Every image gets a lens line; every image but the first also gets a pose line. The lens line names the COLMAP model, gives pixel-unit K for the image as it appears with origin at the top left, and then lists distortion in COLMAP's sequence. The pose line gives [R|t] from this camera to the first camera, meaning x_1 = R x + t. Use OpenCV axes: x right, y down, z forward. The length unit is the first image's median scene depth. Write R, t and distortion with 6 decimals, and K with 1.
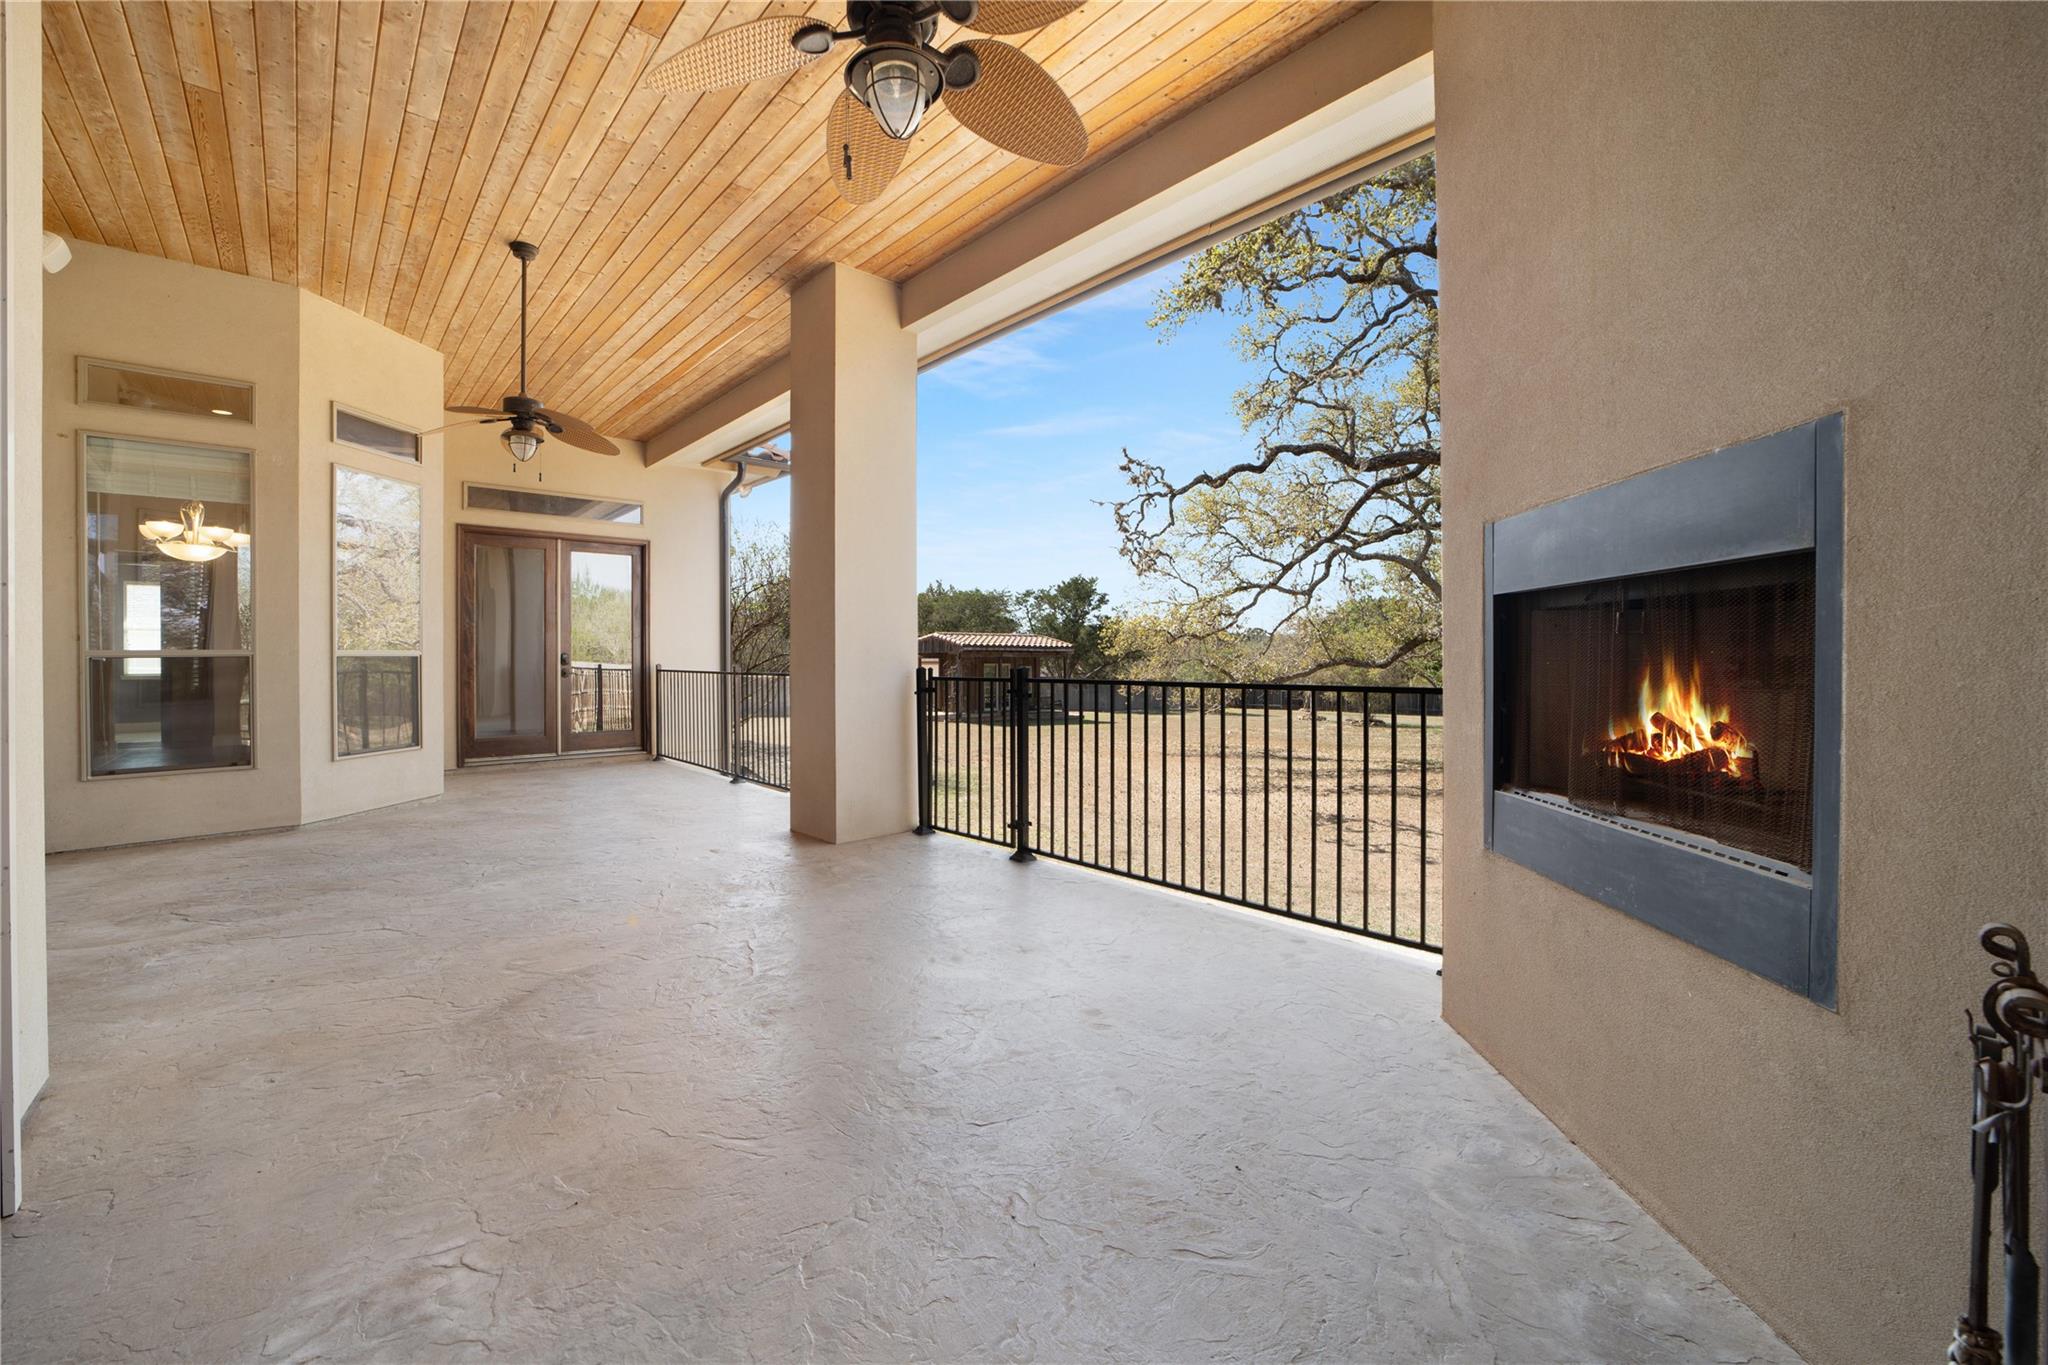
lens RADIAL K [[811.7, 0, 1019.5], [0, 811.7, 662.0], [0, 0, 1]] dist [-0.021485, 0.001975]
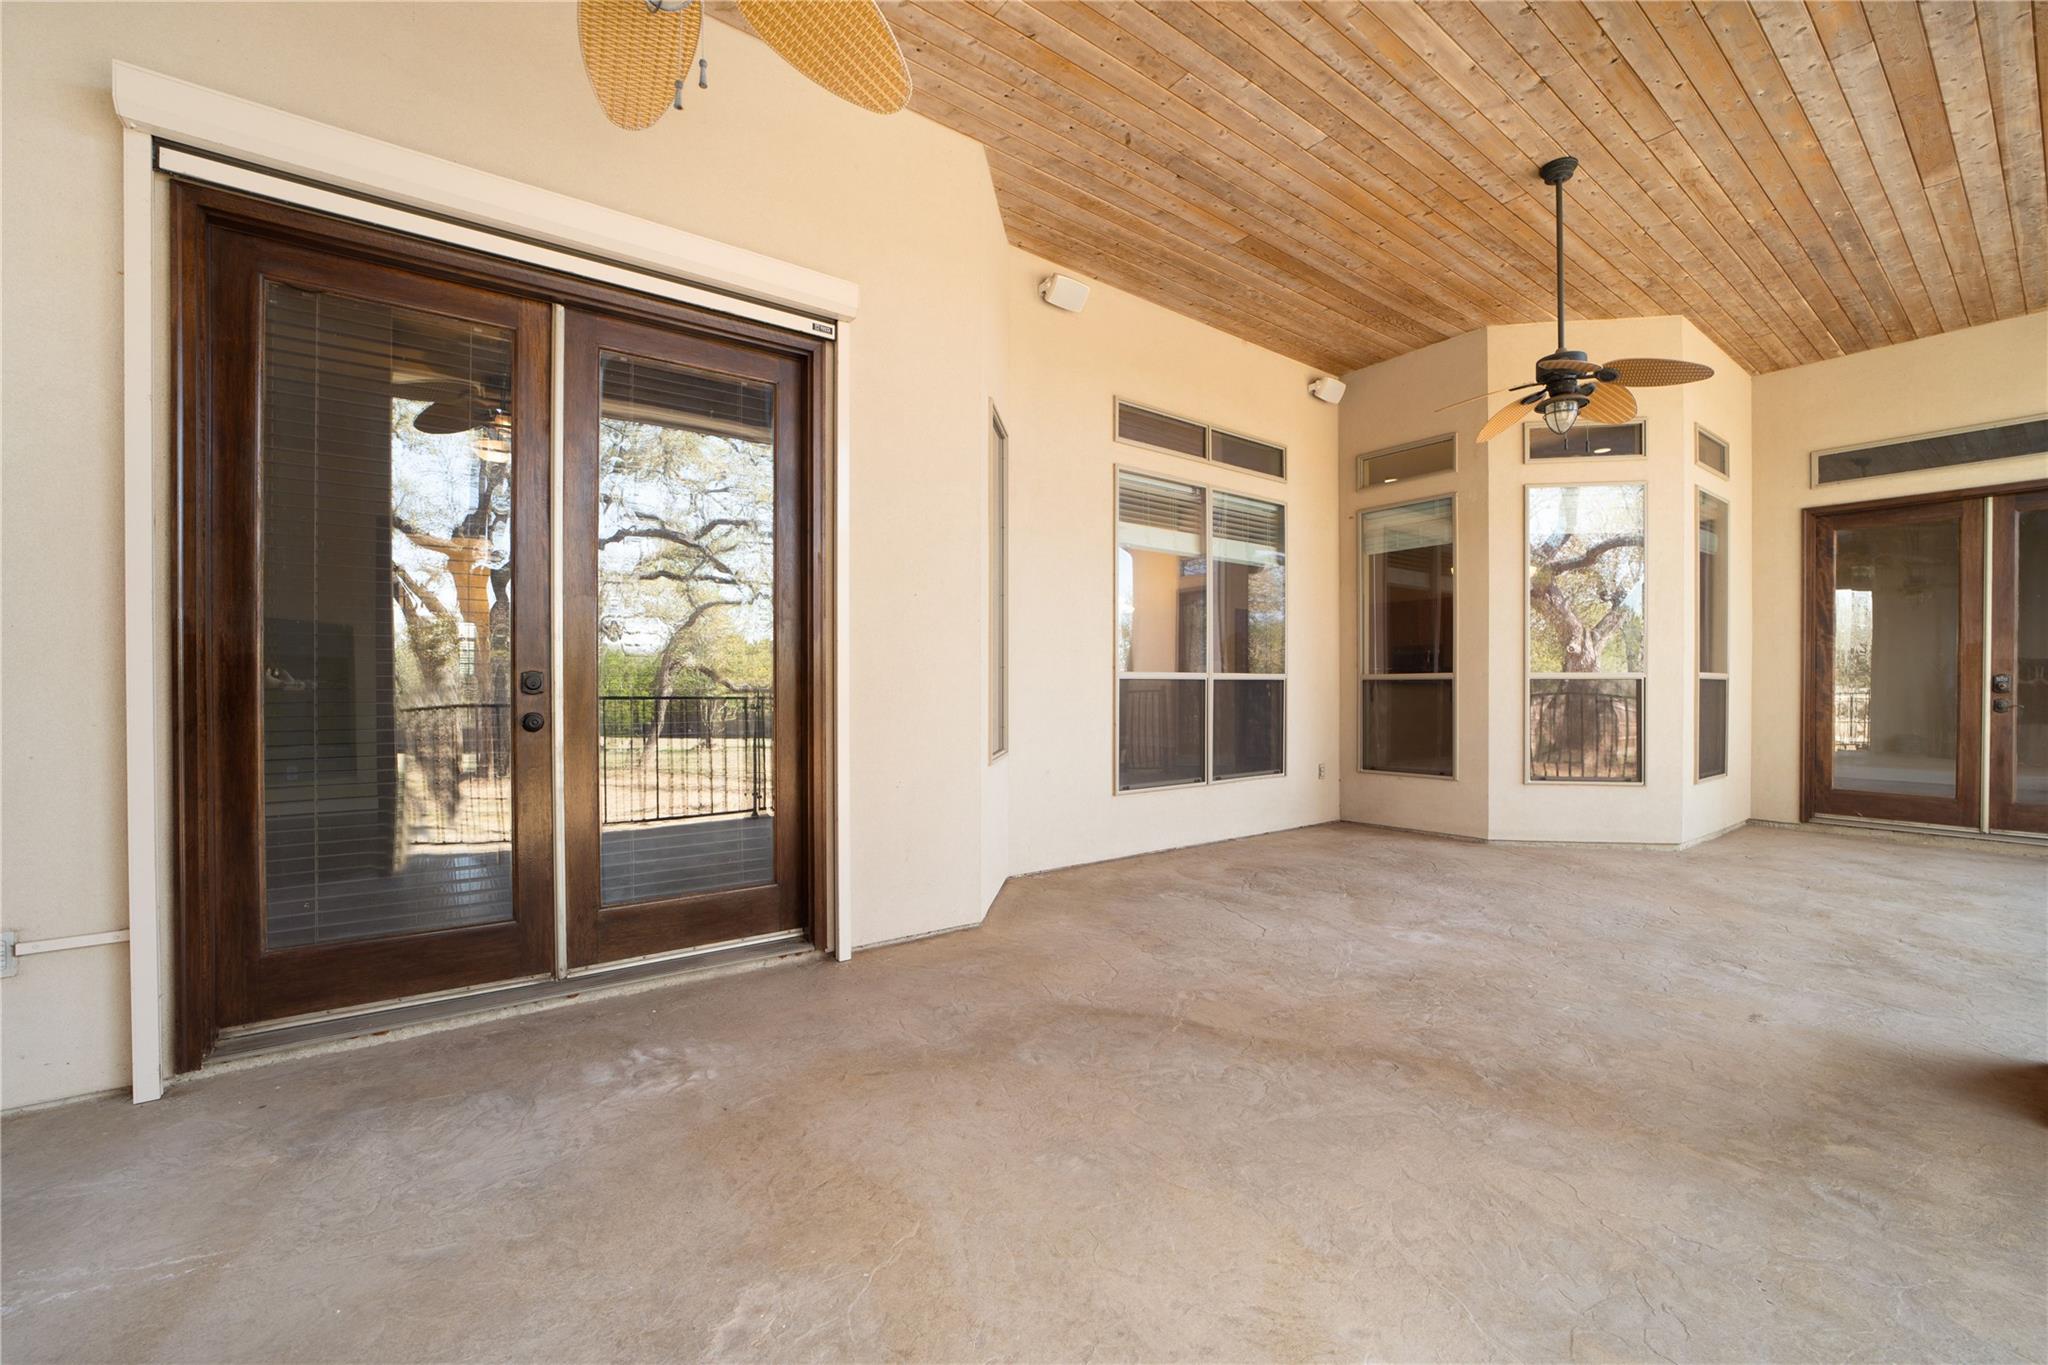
lens RADIAL K [[811.7, 0, 1024.3], [0, 811.7, 694.4], [0, 0, 1]] dist [-0.021485, 0.001975]
pose [[-0.093285, 0.017920, -0.995478, 0.245659], [-0.005710, 0.999812, 0.018533, -0.004230], [0.995623, 0.007413, -0.093165, 0.583941]]
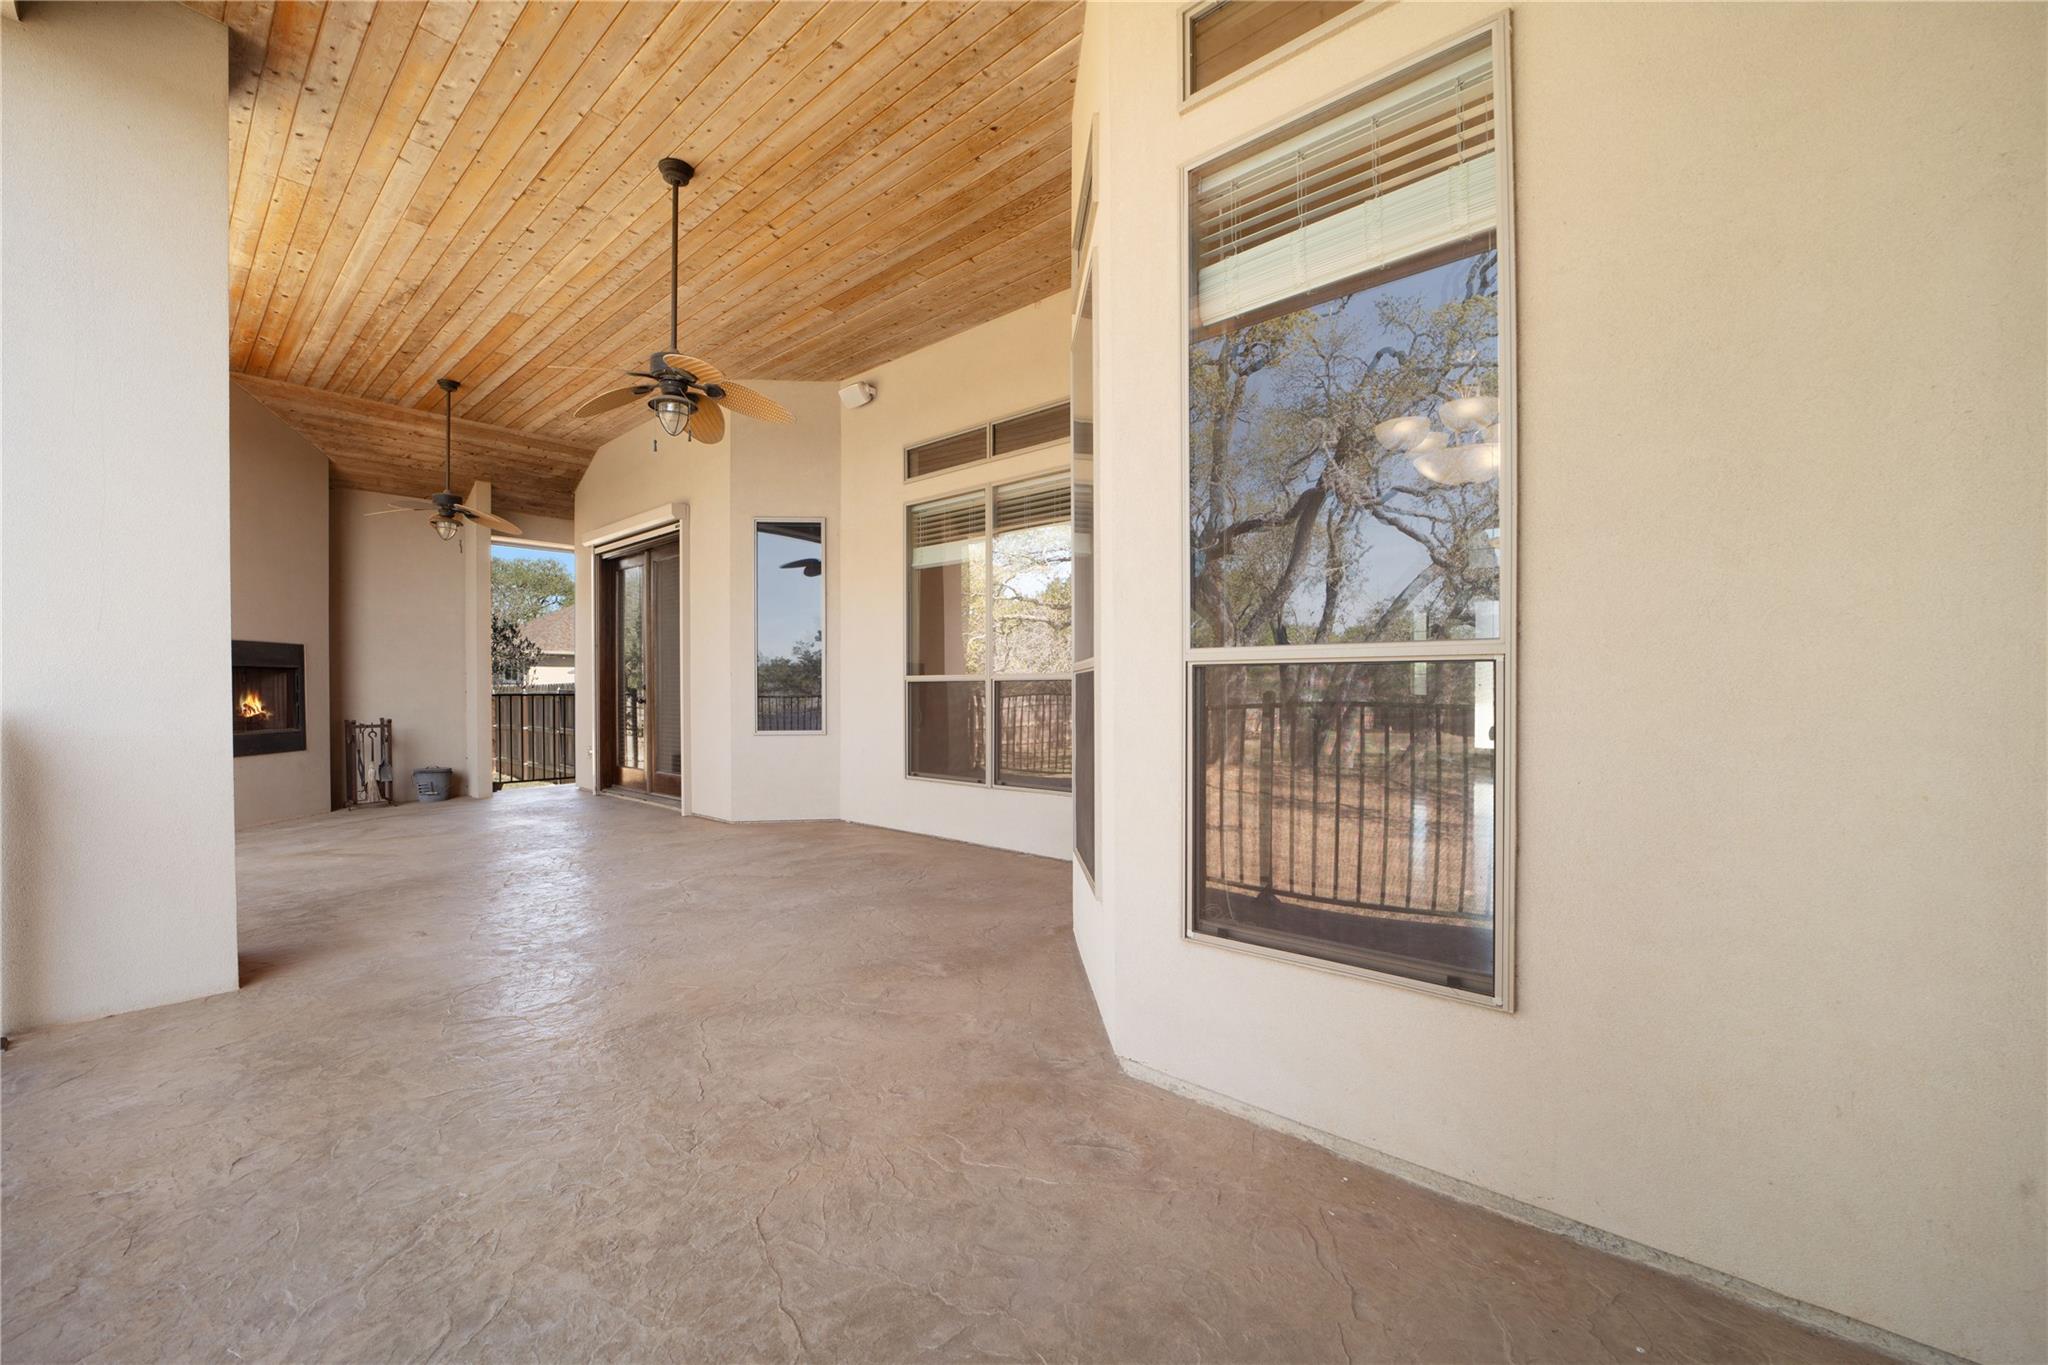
lens RADIAL K [[811.7, 0, 1022.2], [0, 811.7, 696.5], [0, 0, 1]] dist [-0.021485, 0.001975]
pose [[-0.993727, 0.004467, -0.111744, -0.967465], [0.003008, 0.999908, 0.013216, 0.001943], [0.111793, 0.012797, -0.993649, 2.009216]]
